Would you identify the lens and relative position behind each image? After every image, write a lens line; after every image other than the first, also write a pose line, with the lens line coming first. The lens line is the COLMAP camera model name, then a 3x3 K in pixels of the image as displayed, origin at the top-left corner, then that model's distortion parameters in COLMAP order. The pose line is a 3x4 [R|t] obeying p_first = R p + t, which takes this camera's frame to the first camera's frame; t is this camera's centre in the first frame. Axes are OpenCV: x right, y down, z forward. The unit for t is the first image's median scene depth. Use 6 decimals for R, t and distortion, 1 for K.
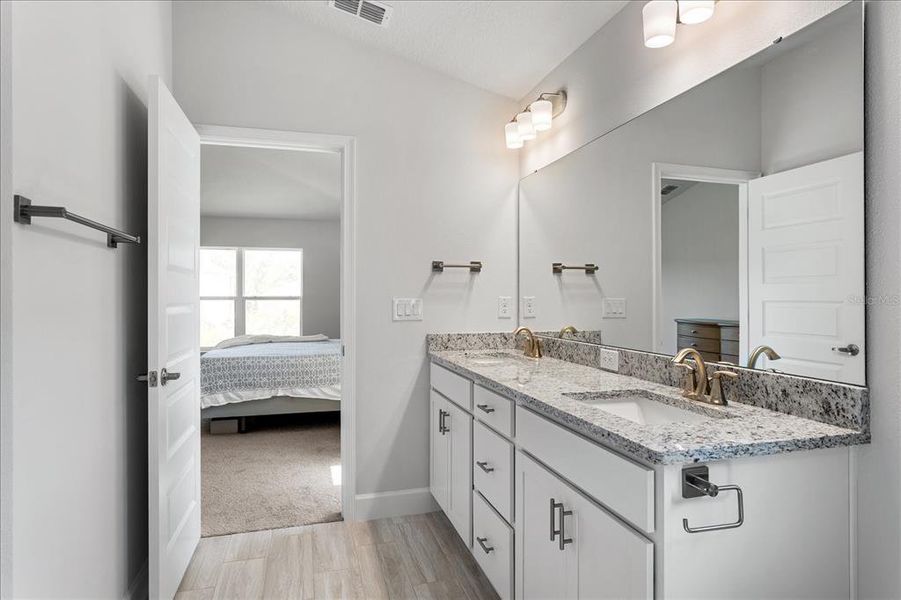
lens RADIAL K [[505.8, 0, 450.5], [0, 505.8, 300.0], [0, 0, 1]] dist [-0.001953, -0.000192]
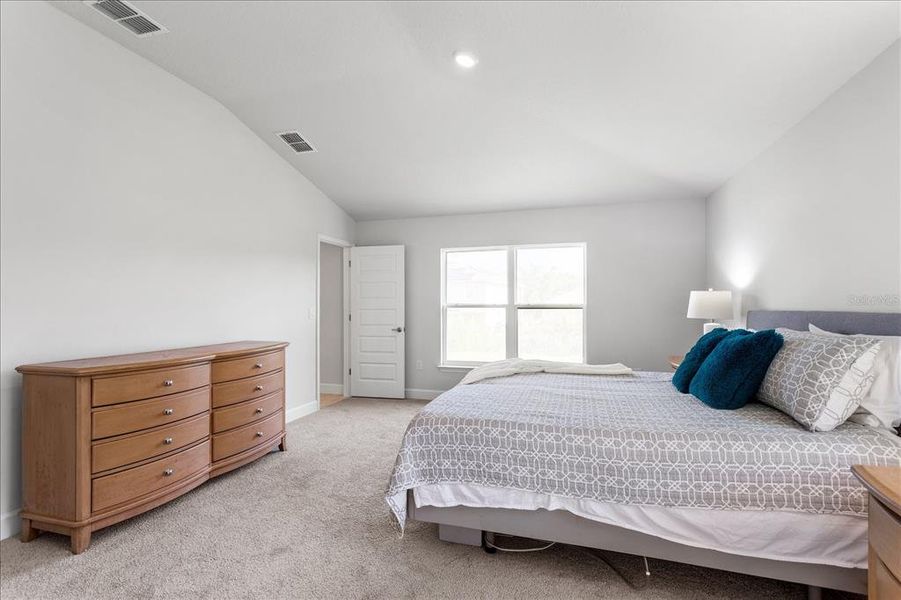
lens RADIAL K [[423.1, 0, 451.3], [0, 423.1, 299.7], [0, 0, 1]] dist [0.001525, 0.001390]
pose [[0.838516, -0.006290, -0.544841, -0.194021], [-0.003338, 0.999855, -0.016681, -0.005114], [0.544868, 0.015806, 0.838373, 0.592989]]
